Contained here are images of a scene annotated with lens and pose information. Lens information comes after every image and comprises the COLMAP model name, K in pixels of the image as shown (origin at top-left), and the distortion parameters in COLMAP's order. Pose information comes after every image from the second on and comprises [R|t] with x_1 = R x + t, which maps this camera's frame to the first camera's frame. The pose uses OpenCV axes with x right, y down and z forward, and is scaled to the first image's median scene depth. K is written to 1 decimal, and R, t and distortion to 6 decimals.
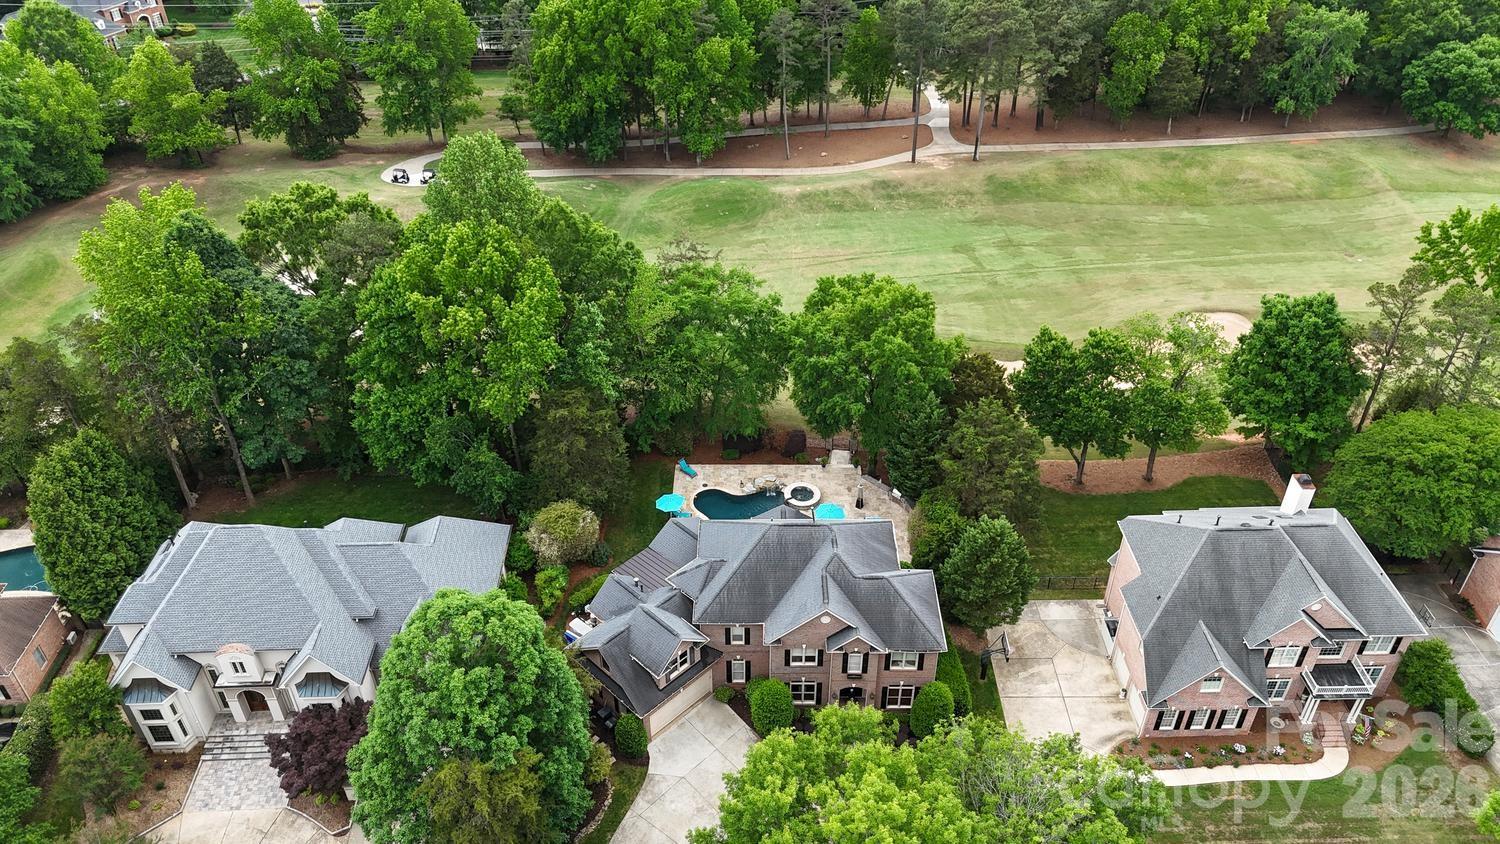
lens RADIAL K [[1128.1, 0, 744.8], [0, 1128.1, 411.9], [0, 0, 1]] dist [0.073125, -0.069221]
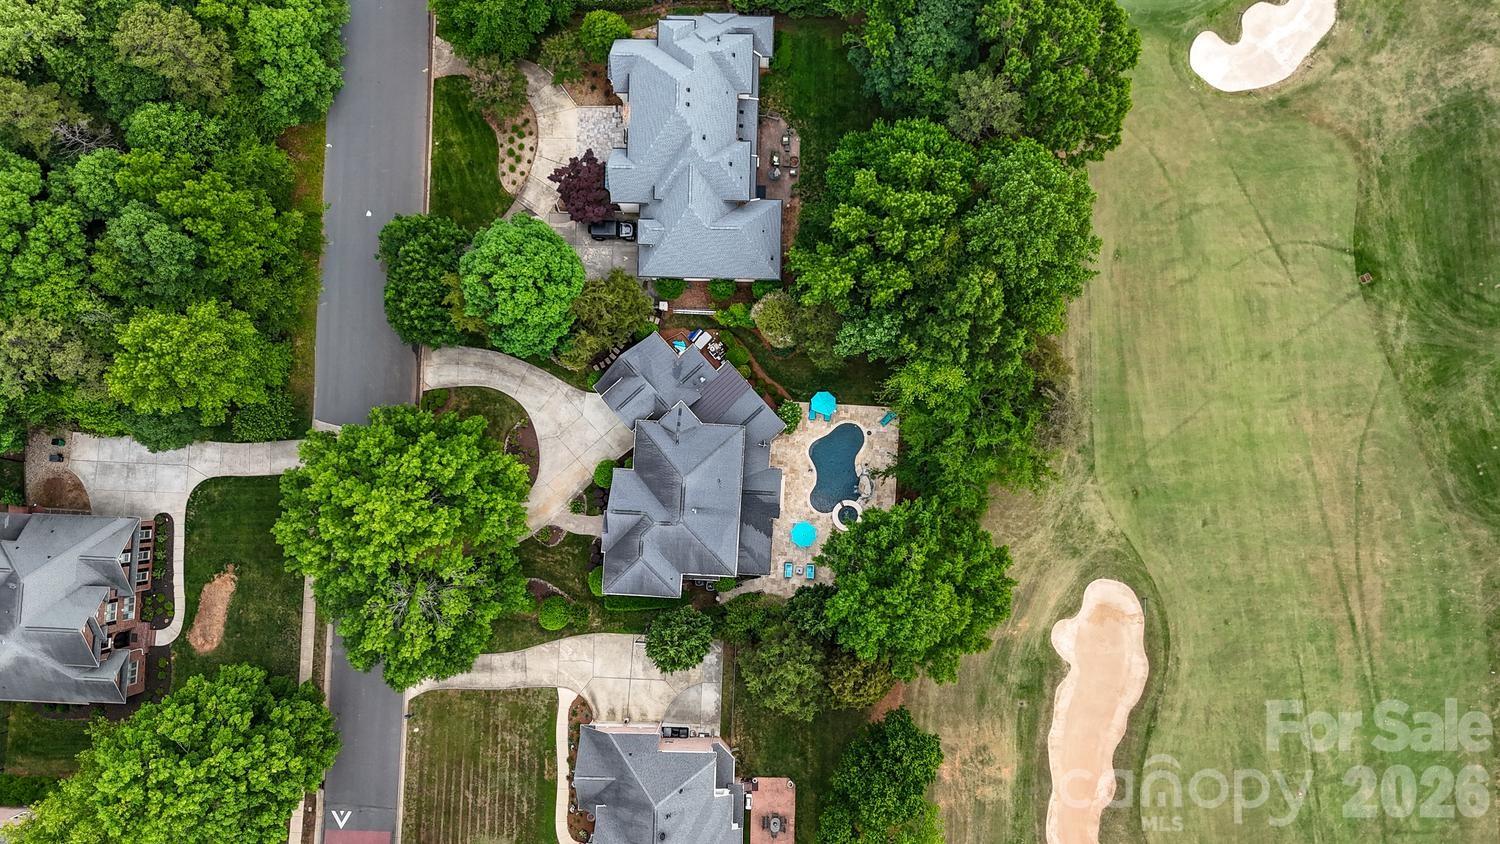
lens RADIAL K [[1128.1, 0, 752.7], [0, 1128.1, 416.0], [0, 0, 1]] dist [0.073125, -0.069221]
pose [[-0.046336, 0.997866, -0.046007, 0.007561], [-0.563591, 0.011911, 0.825968, -1.044356], [0.824753, 0.064201, 0.561837, 0.309615]]
